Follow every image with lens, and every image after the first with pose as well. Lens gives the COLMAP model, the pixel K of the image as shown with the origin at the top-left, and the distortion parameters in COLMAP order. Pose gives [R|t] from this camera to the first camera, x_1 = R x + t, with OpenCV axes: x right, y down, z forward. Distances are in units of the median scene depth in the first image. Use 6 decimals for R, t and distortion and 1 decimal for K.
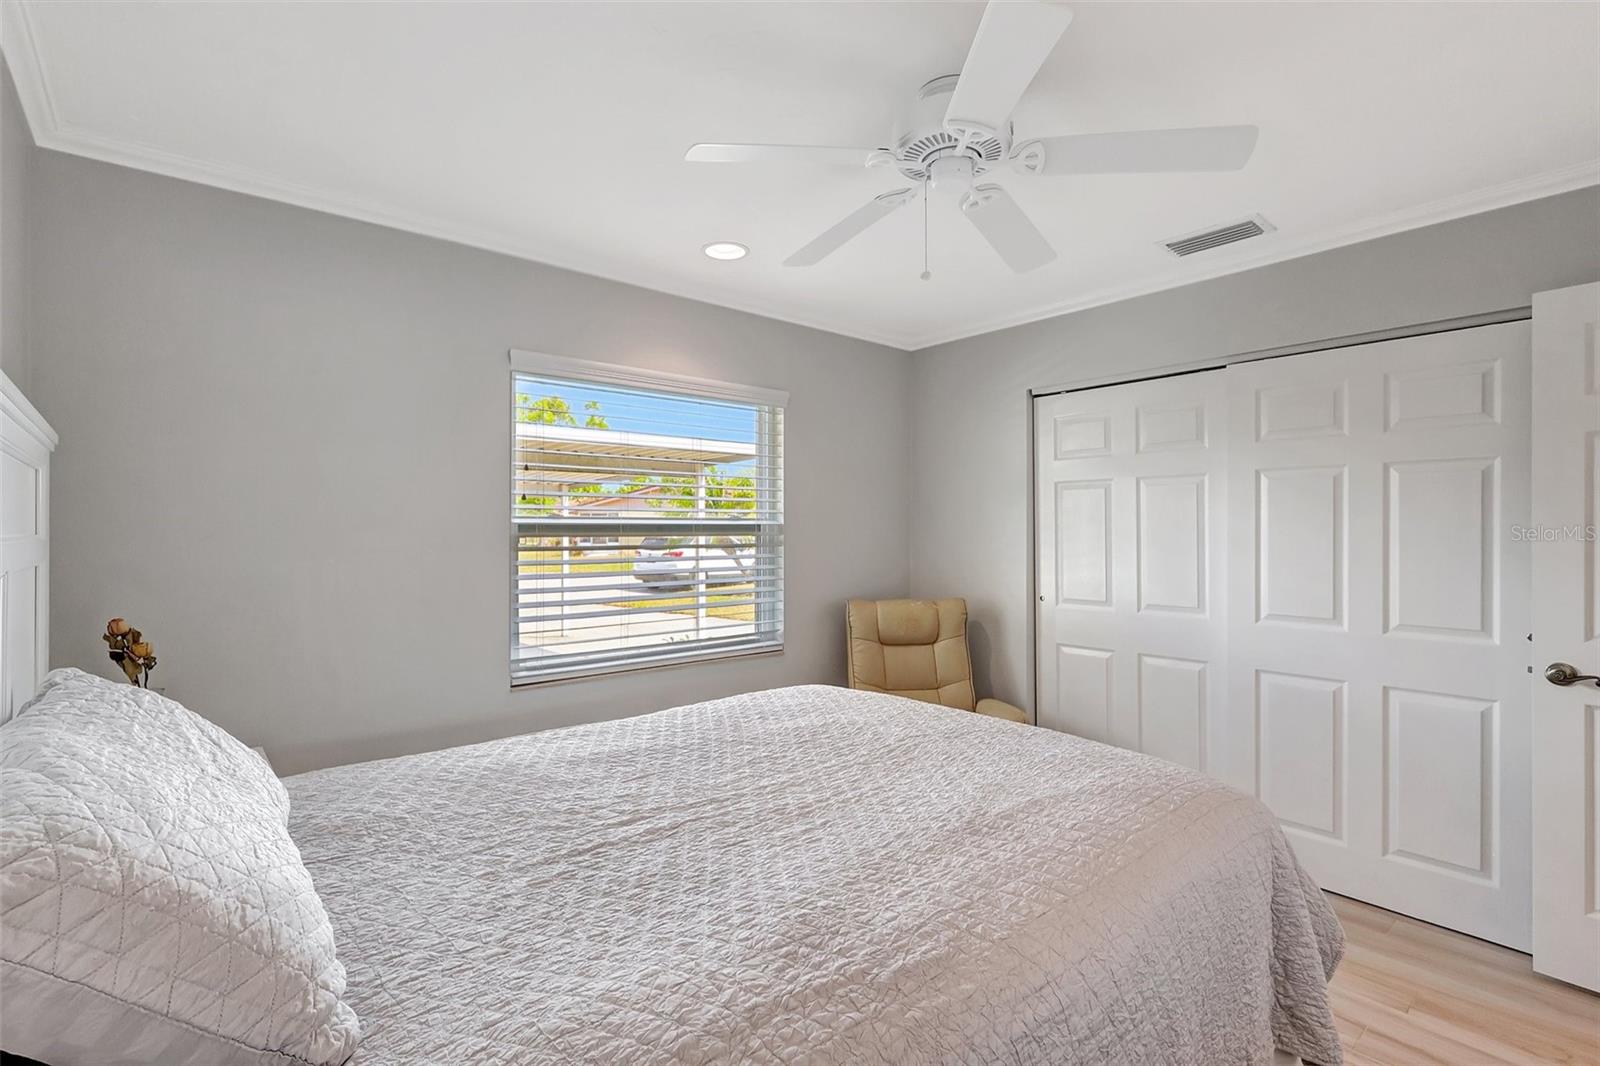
lens RADIAL K [[747.9, 0, 802.6], [0, 747.9, 538.3], [0, 0, 1]] dist [0.004333, 0.001063]
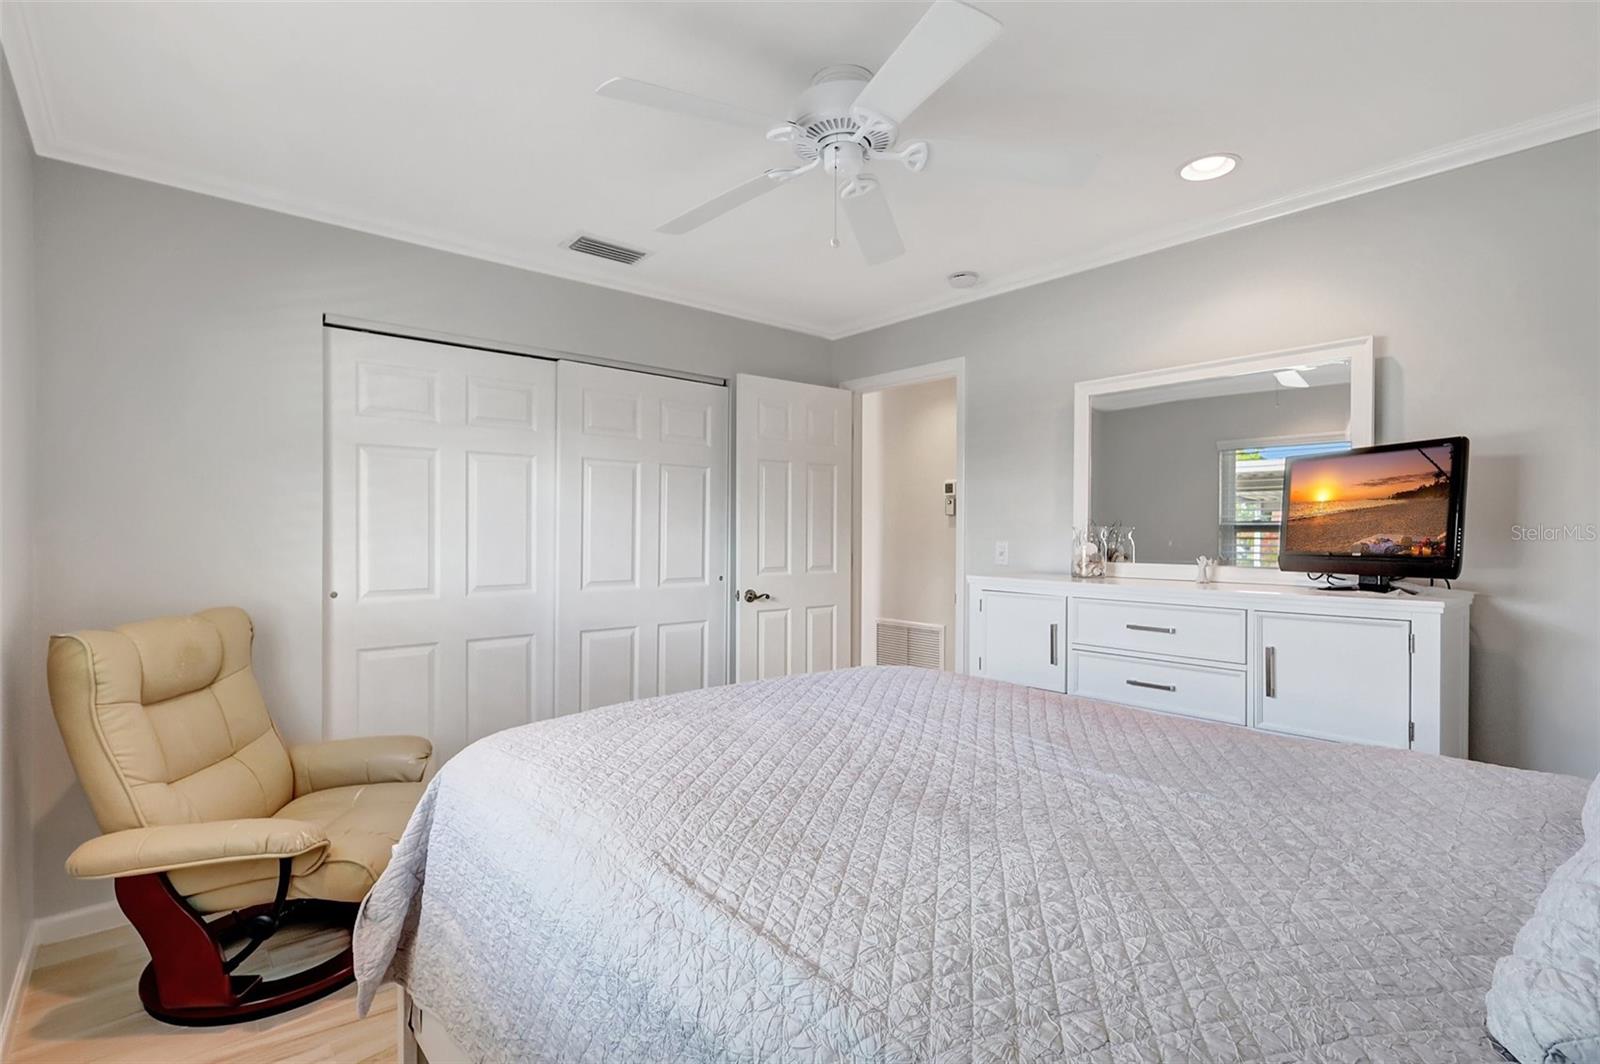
lens RADIAL K [[747.9, 0, 802.6], [0, 747.9, 537.3], [0, 0, 1]] dist [0.004333, 0.001063]
pose [[0.002656, -0.009484, 0.999951, -0.557003], [0.004956, 0.999943, 0.009471, 0.022294], [-0.999984, 0.004930, 0.002703, 0.671662]]
